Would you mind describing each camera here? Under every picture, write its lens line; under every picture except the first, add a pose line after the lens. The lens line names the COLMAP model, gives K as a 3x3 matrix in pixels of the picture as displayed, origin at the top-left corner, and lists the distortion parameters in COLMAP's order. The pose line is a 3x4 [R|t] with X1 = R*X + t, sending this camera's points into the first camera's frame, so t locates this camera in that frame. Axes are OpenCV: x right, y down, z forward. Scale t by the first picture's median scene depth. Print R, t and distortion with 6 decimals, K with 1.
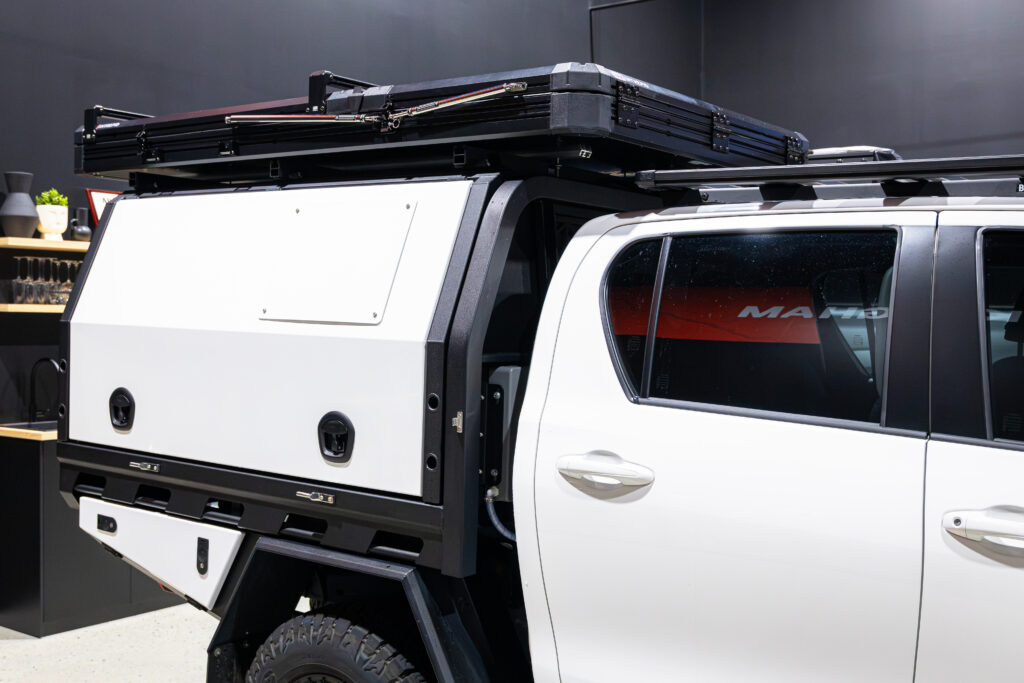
lens RADIAL K [[1107.2, 0, 512.0], [0, 1107.2, 341.5], [0, 0, 1]] dist [-0.003628, 0.032160]
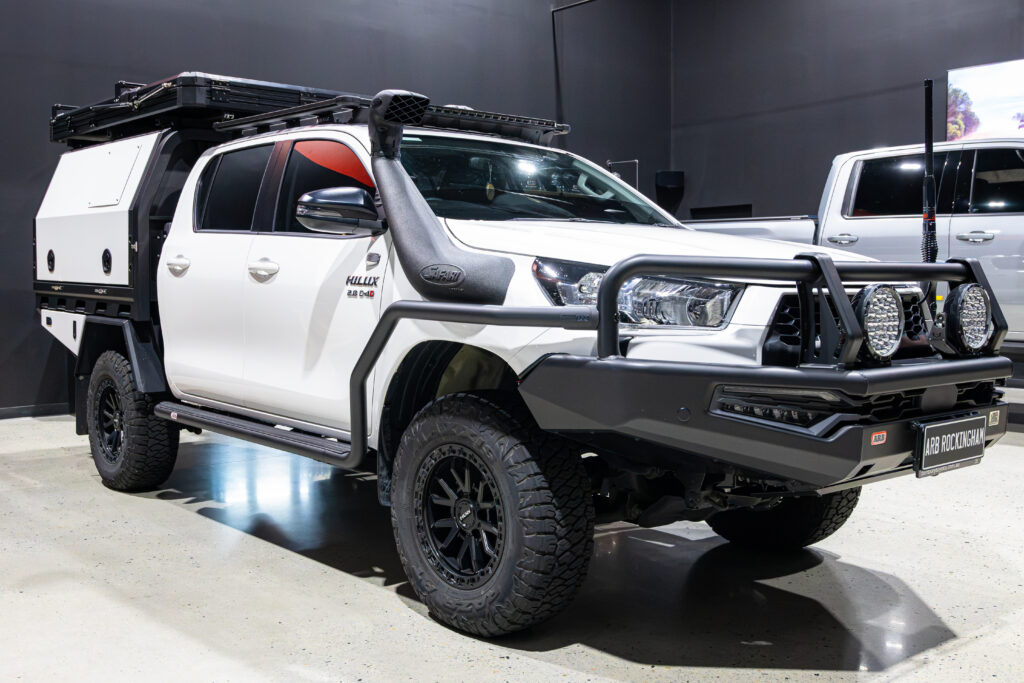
lens RADIAL K [[995.3, 0, 510.7], [0, 995.3, 324.4], [0, 0, 1]] dist [-0.010429, -0.007942]
pose [[0.978712, -0.004036, -0.205200, 0.874823], [0.008774, 0.999715, 0.022186, 0.156140], [0.205052, -0.023514, 0.978469, -0.596244]]
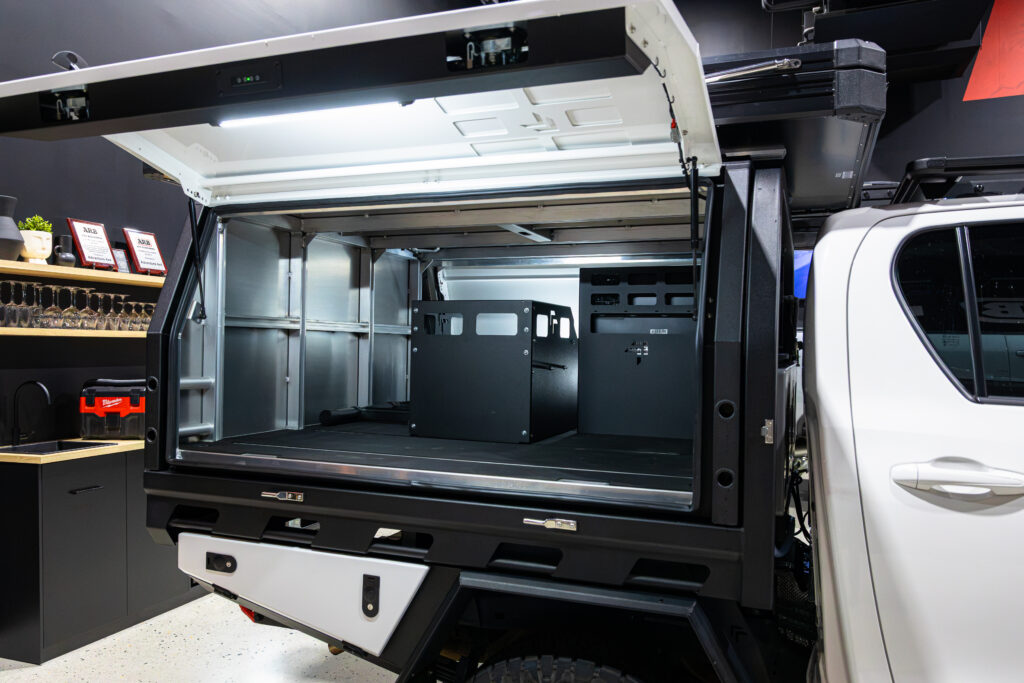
lens RADIAL K [[749.8, 0, 517.8], [0, 749.8, 350.3], [0, 0, 1]] dist [0.004673, -0.003563]
pose [[0.961673, -0.014286, 0.273825, -0.337155], [0.019366, 0.999687, -0.015856, 0.011940], [-0.273512, 0.020551, 0.961649, 0.406221]]
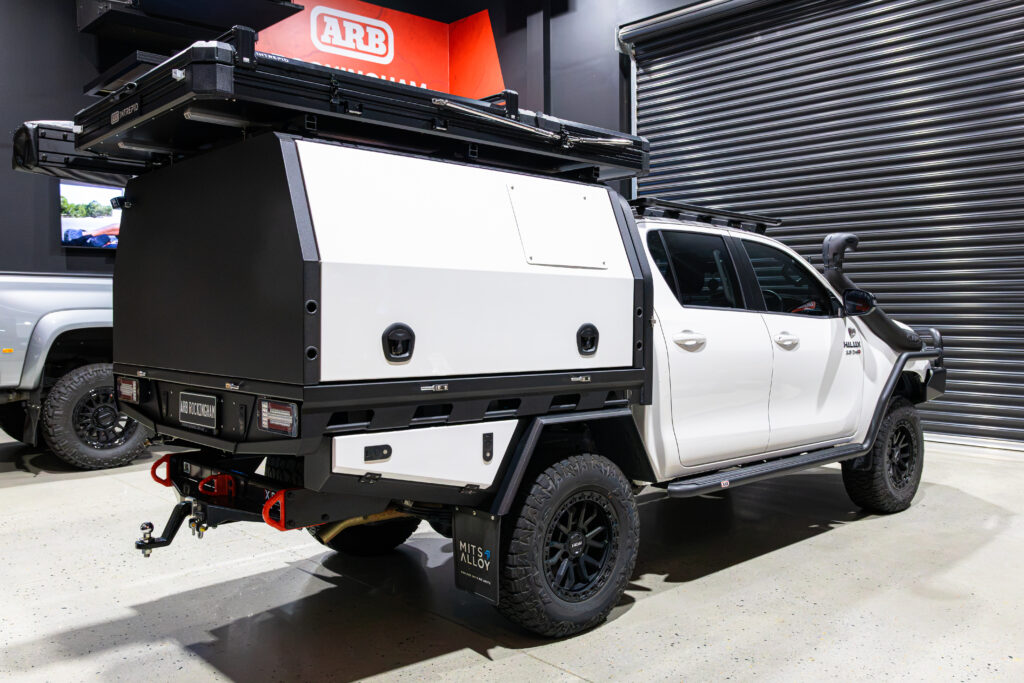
lens RADIAL K [[866.4, 0, 512.0], [0, 866.4, 341.5], [0, 0, 1]] dist [0.002047, -0.002991]
pose [[0.201238, -0.052843, 0.978116, -1.291107], [0.030157, 0.998405, 0.047735, 0.024681], [-0.979078, 0.019891, 0.202510, 0.789037]]
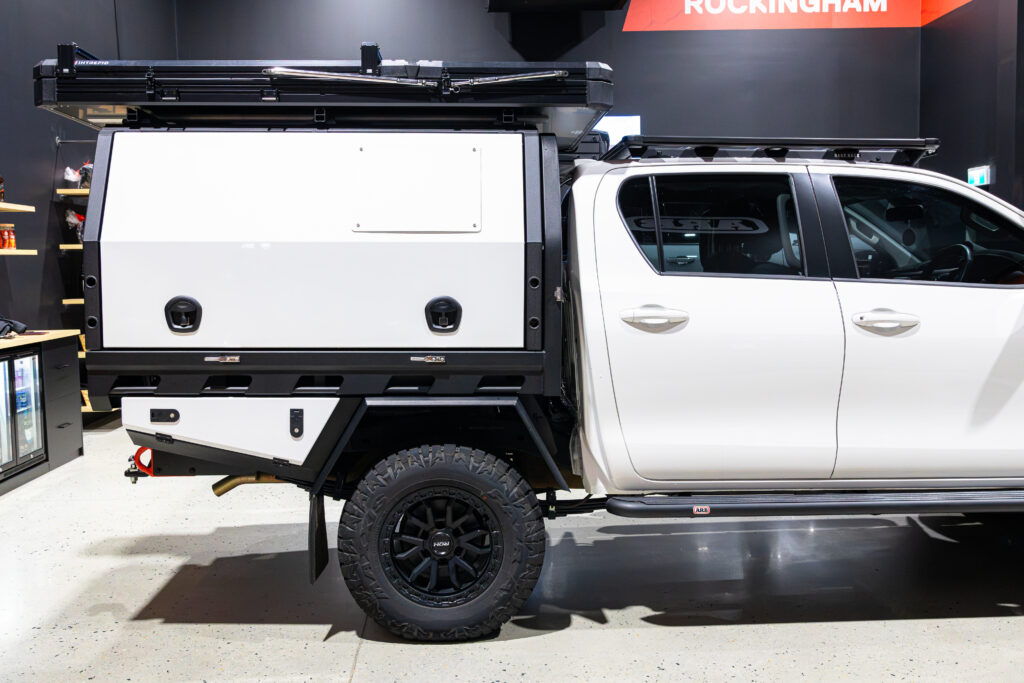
lens RADIAL K [[907.0, 0, 461.4], [0, 907.0, 341.4], [0, 0, 1]] dist [-0.008206, -0.006282]
pose [[0.796334, -0.072041, 0.600552, -0.764224], [0.039675, 0.996965, 0.066985, 0.041240], [-0.603555, -0.029516, 0.796775, 0.072137]]
